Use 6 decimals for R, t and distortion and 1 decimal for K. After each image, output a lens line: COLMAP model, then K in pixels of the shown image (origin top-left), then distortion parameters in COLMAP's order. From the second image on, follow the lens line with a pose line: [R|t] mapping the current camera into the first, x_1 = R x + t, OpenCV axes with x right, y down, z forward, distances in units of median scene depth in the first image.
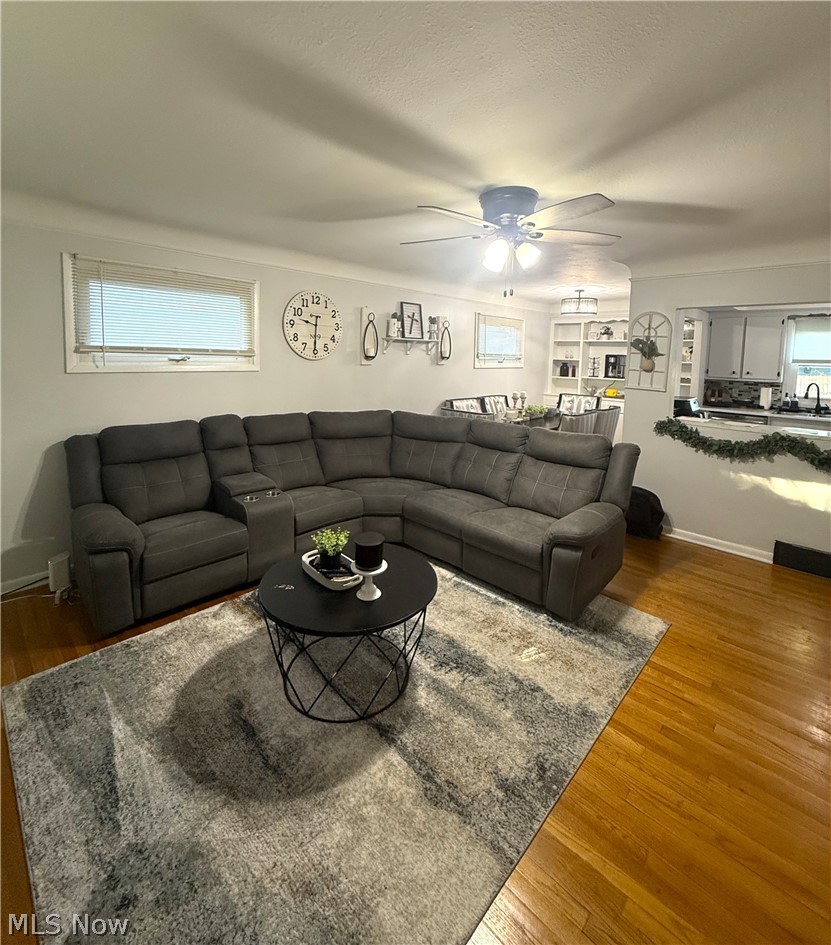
lens RADIAL K [[442.7, 0, 426.2], [0, 442.7, 394.7], [0, 0, 1]] dist [0.001483, -0.000431]
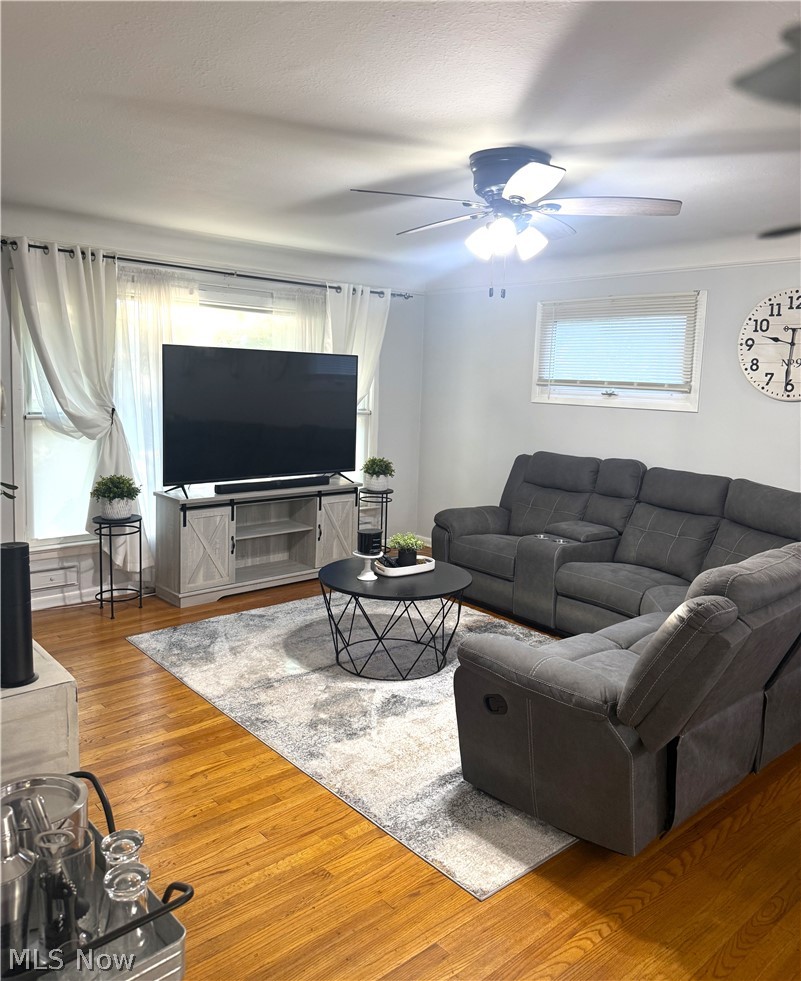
lens RADIAL K [[743.0, 0, 399.6], [0, 743.0, 486.9], [0, 0, 1]] dist [-0.003389, -0.003098]
pose [[-0.102505, 0.118541, -0.987644, 0.951685], [-0.124041, 0.983601, 0.130929, -0.032421], [0.986968, 0.135929, -0.086120, 0.651830]]
